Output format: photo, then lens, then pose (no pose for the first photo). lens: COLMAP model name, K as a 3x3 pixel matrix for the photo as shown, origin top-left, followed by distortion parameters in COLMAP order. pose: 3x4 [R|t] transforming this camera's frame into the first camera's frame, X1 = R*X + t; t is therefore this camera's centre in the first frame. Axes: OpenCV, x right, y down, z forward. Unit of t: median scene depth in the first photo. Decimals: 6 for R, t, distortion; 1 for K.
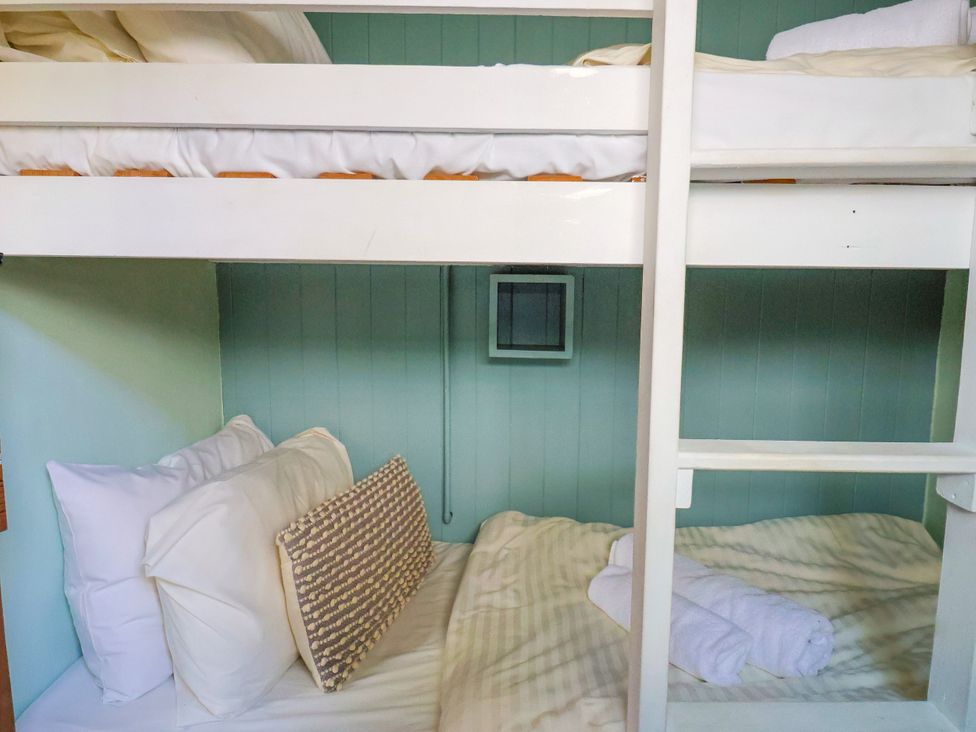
lens RADIAL K [[593.2, 0, 488.0], [0, 593.2, 366.0], [0, 0, 1]] dist [-0.008856, -0.001803]
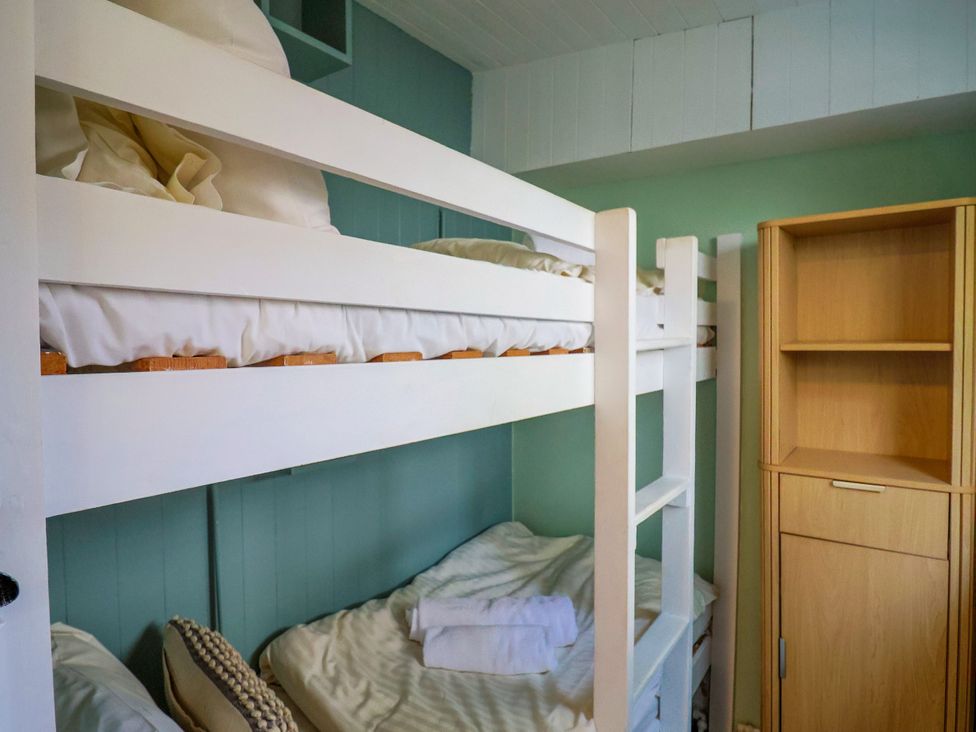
lens RADIAL K [[593.2, 0, 488.0], [0, 593.2, 366.0], [0, 0, 1]] dist [-0.008856, -0.001803]
pose [[0.548242, -0.059344, 0.834212, -0.647543], [0.106433, 0.994320, 0.000786, -0.164701], [-0.829520, 0.088357, 0.551443, 0.197280]]
